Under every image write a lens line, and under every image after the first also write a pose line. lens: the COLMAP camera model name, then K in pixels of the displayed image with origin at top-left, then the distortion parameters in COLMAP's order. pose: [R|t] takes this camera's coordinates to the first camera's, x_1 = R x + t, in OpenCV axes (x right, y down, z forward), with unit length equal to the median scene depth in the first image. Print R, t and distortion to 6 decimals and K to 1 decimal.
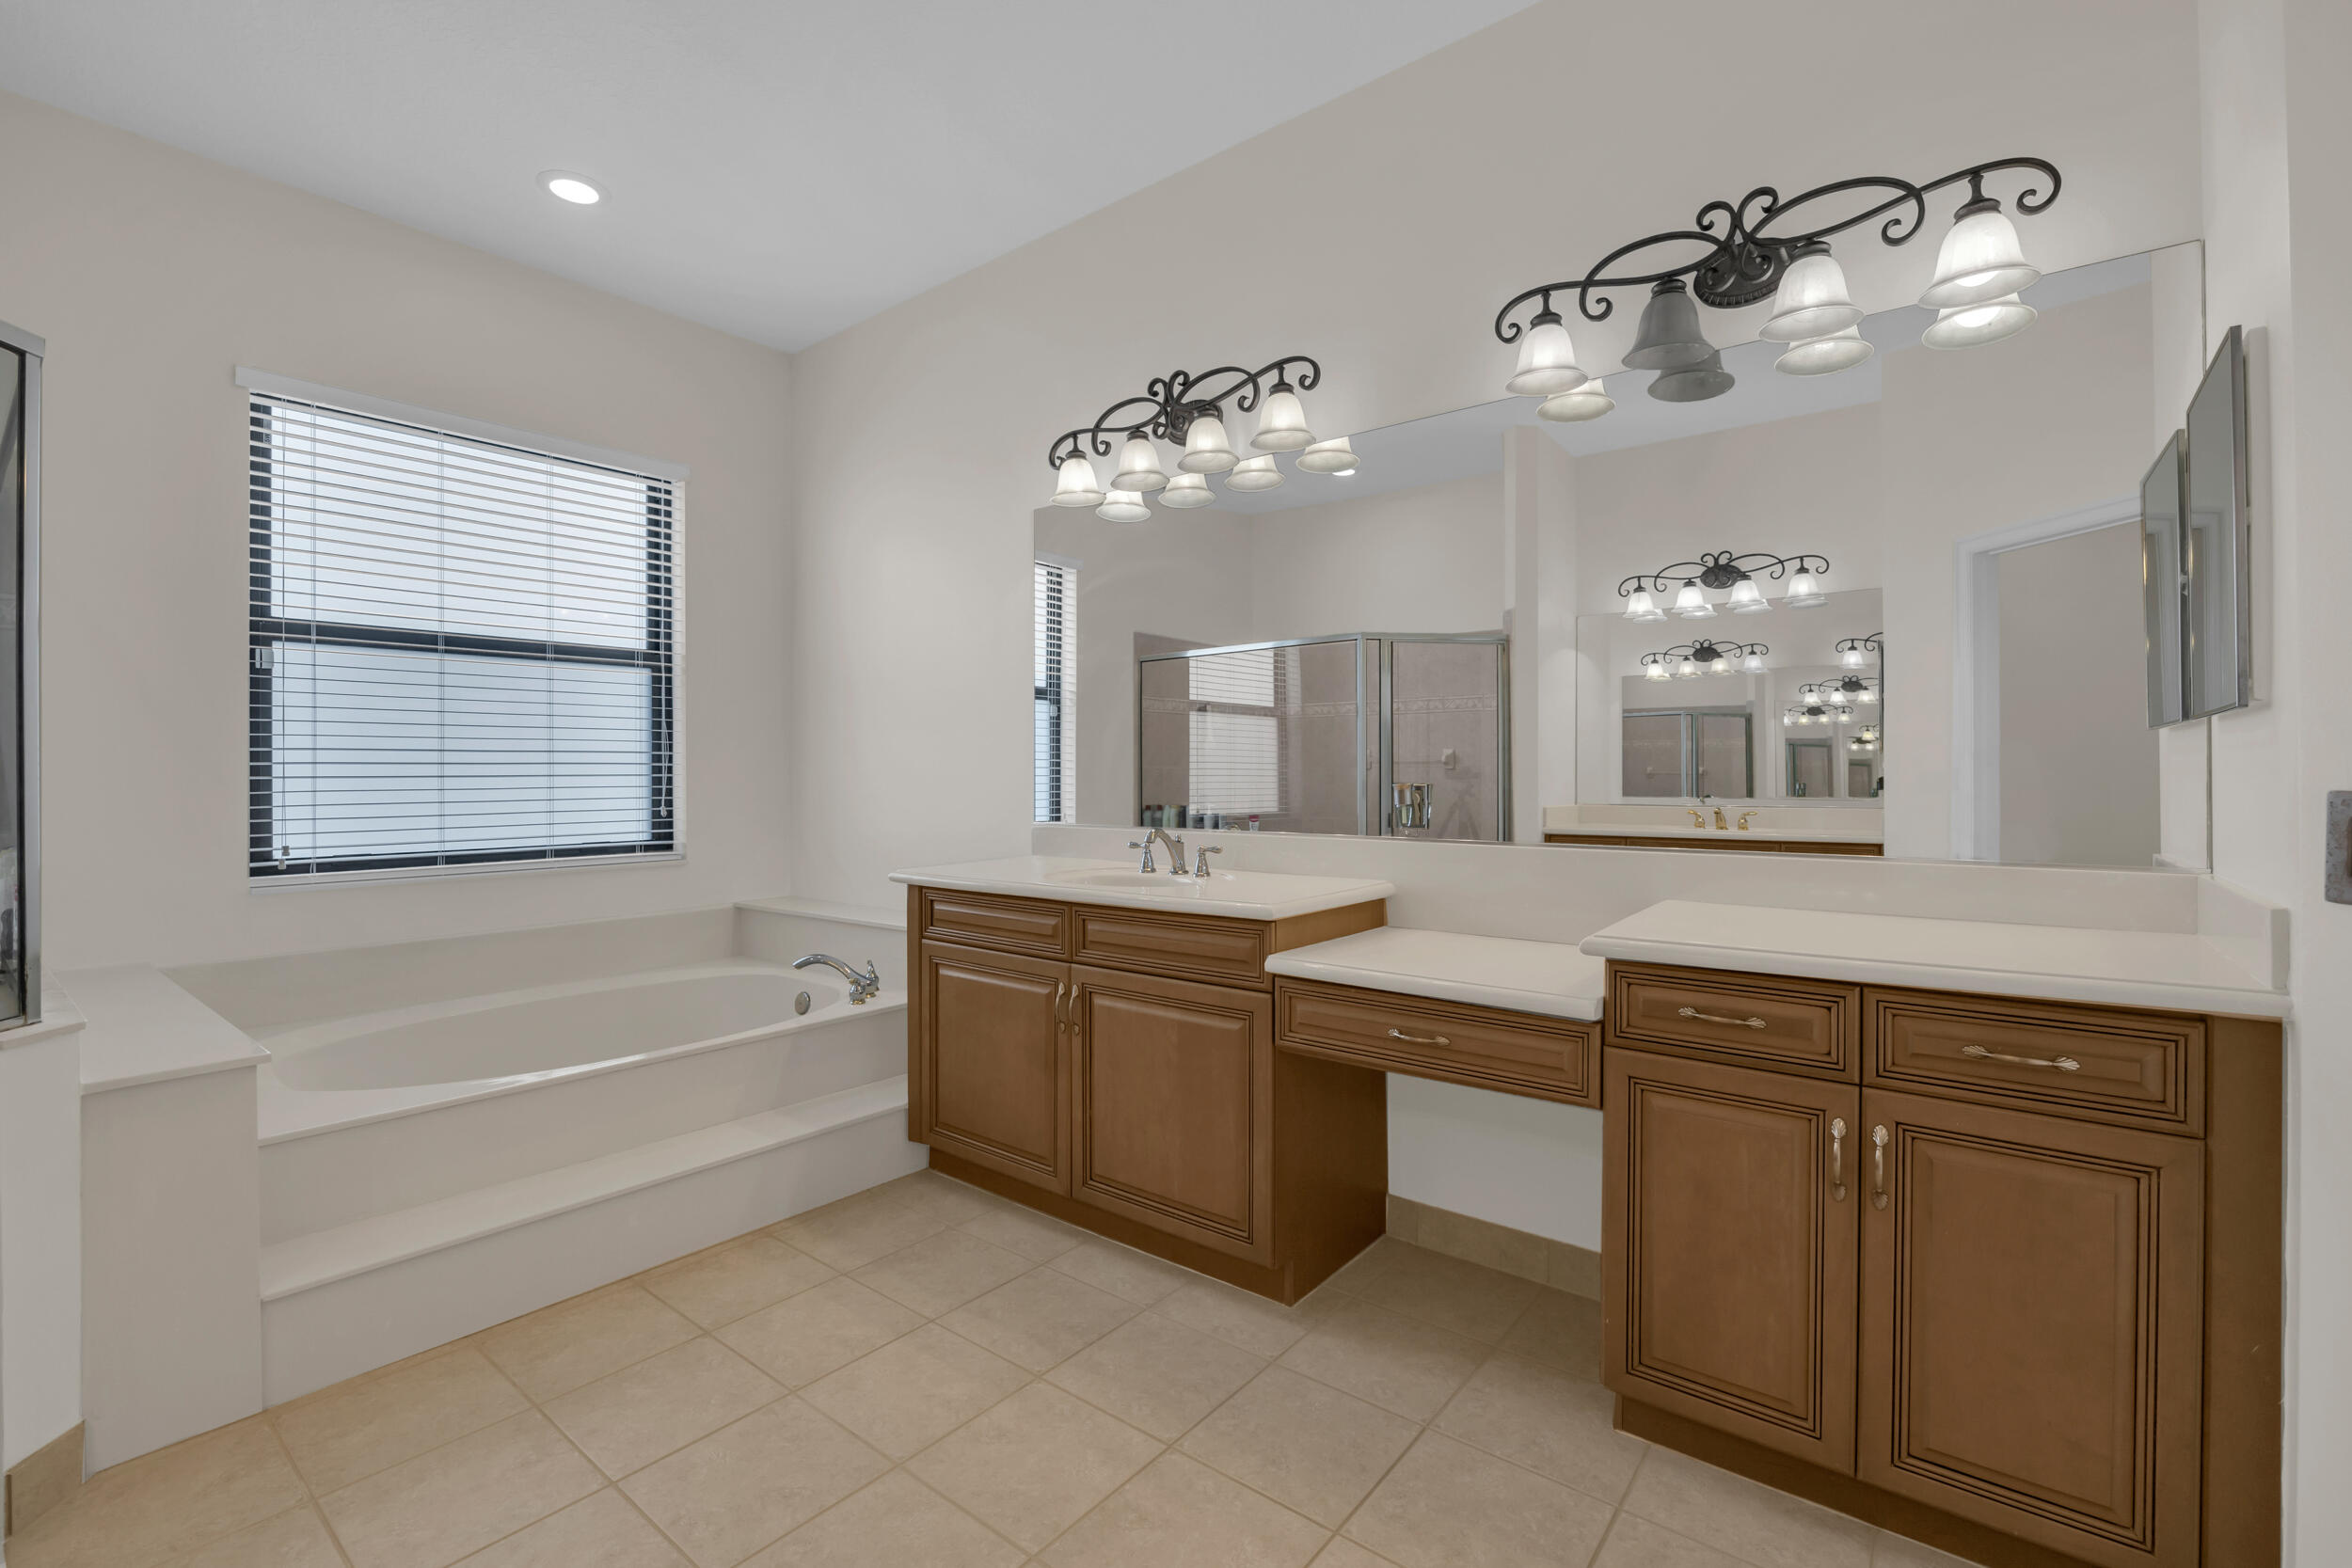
lens RADIAL K [[1013.0, 0, 1169.6], [0, 1013.0, 775.0], [0, 0, 1]] dist [-0.001557, 0.000190]
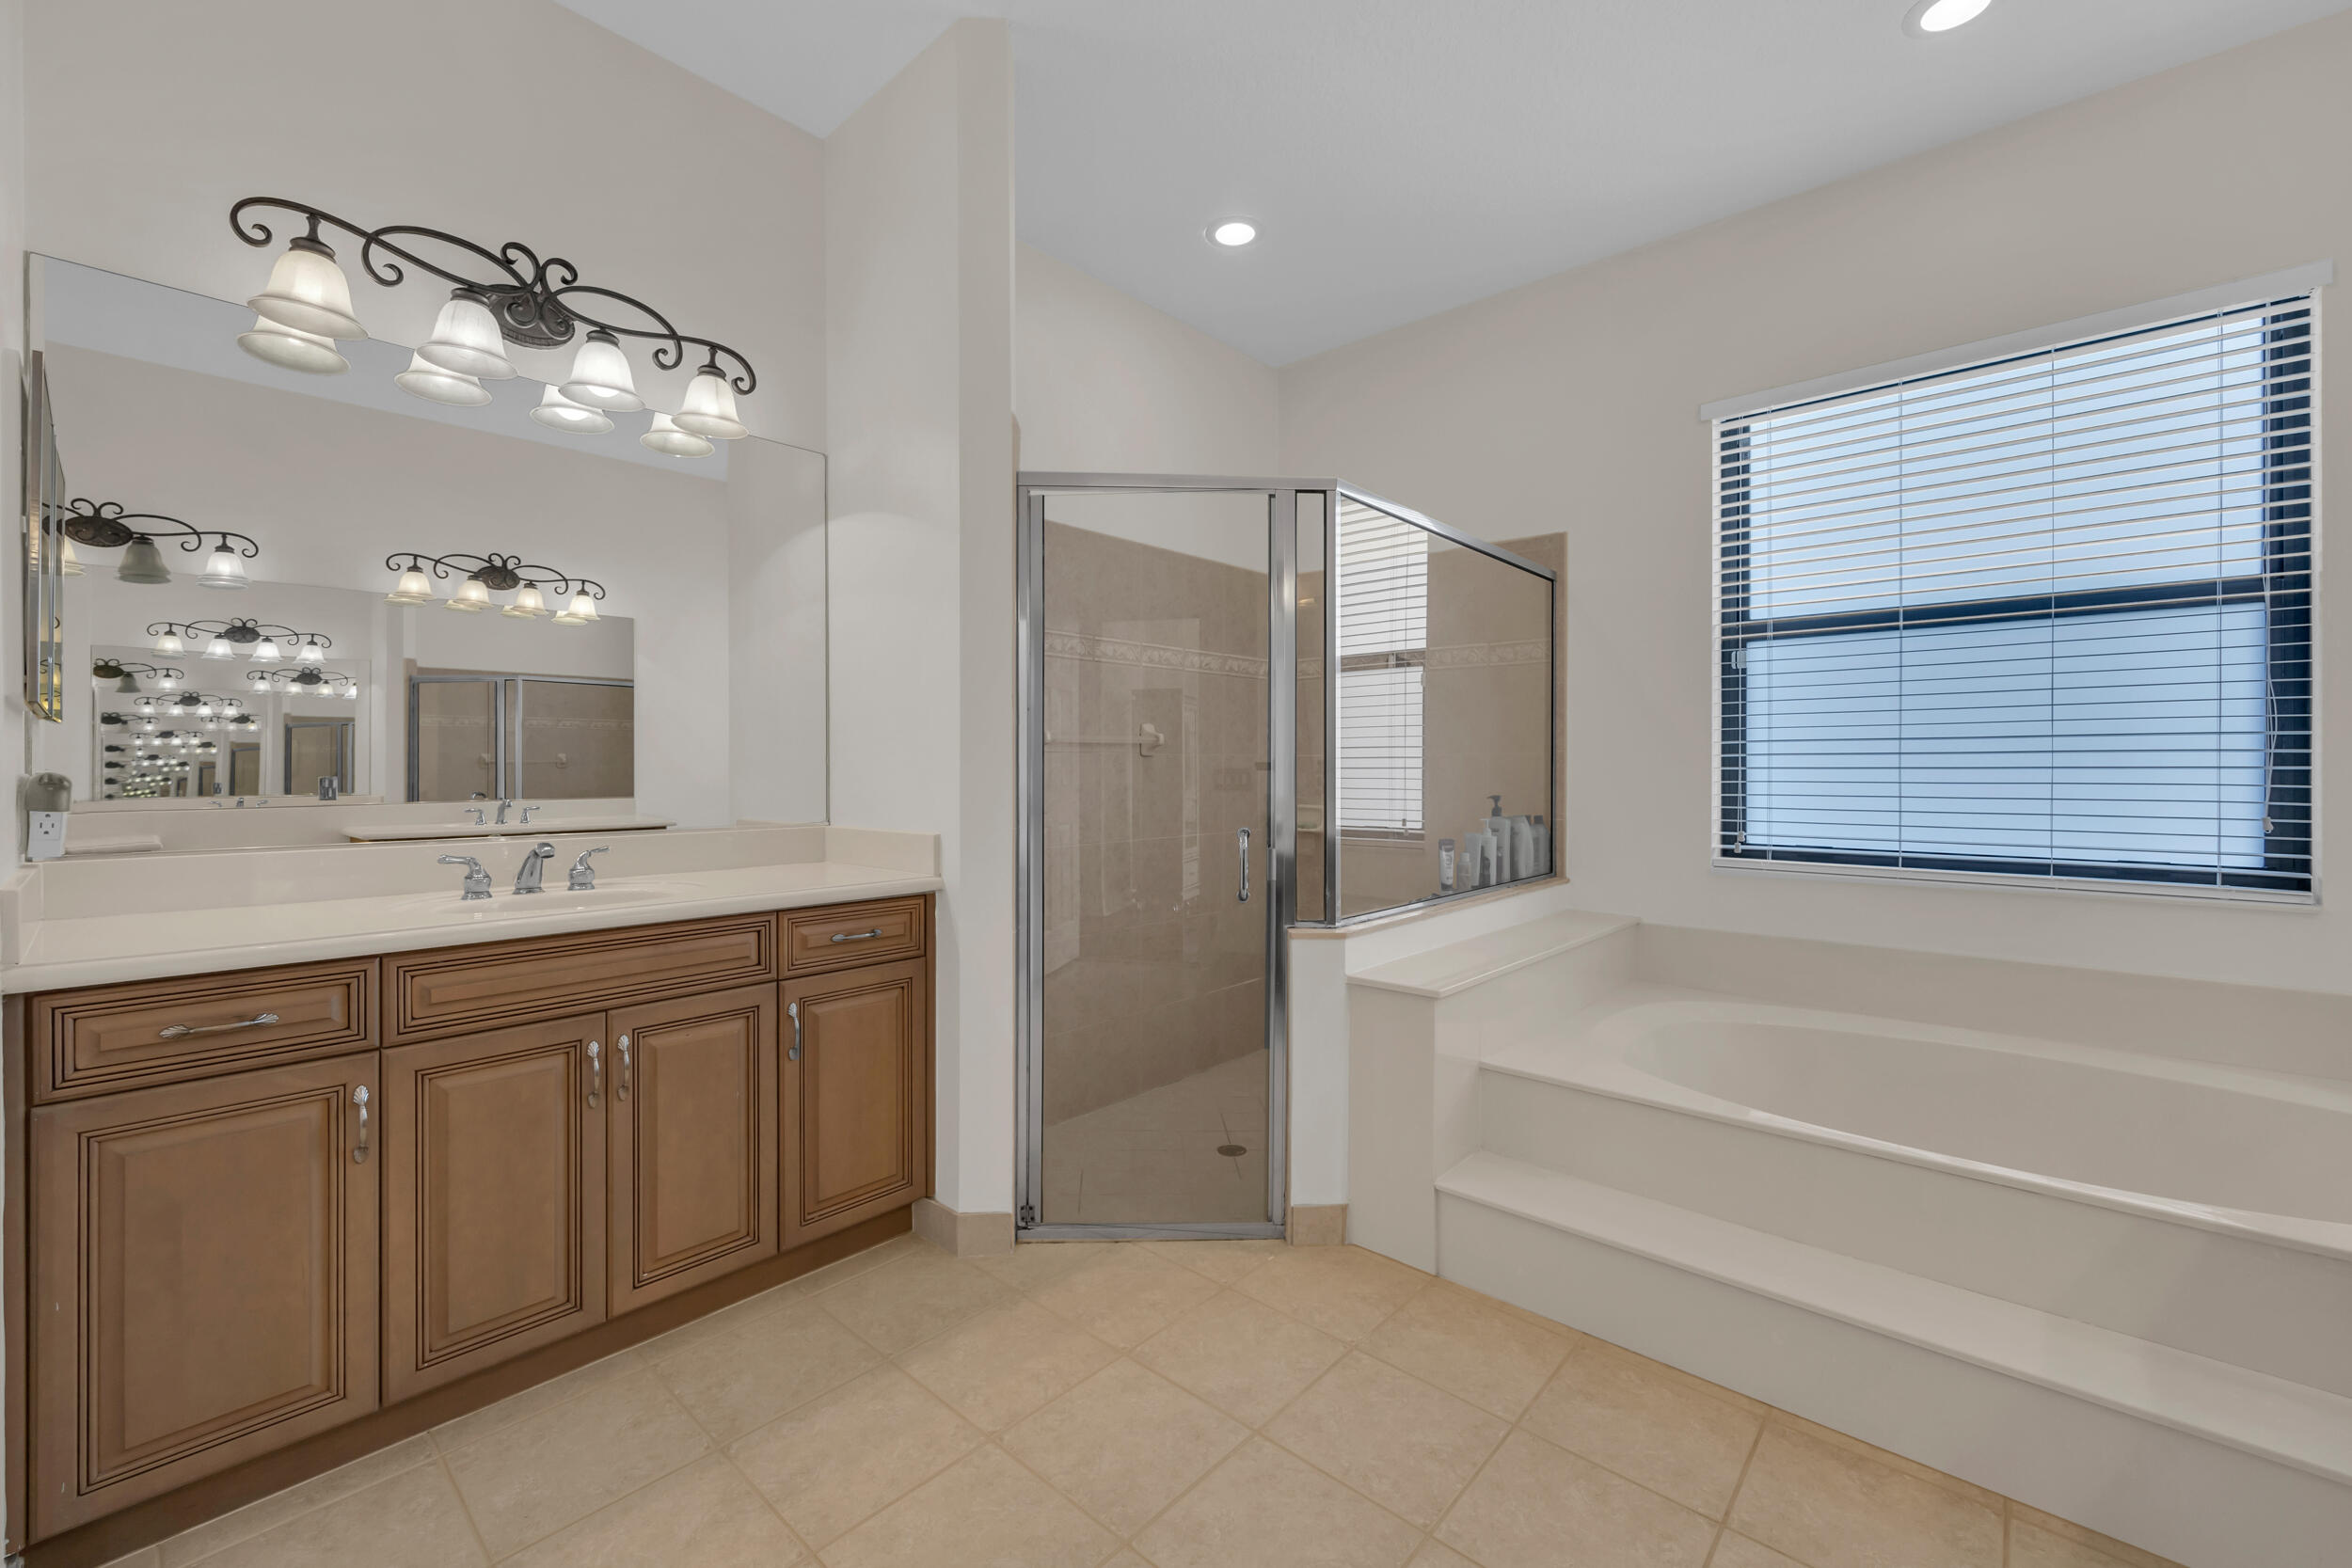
lens RADIAL K [[956.5, 0, 1167.3], [0, 956.5, 780.0], [0, 0, 1]] dist [-0.002507, -0.000784]
pose [[-0.057785, 0.018849, -0.998151, 0.168099], [-0.002837, 0.999815, 0.019045, -0.002288], [0.998325, 0.003933, -0.057721, 0.425784]]
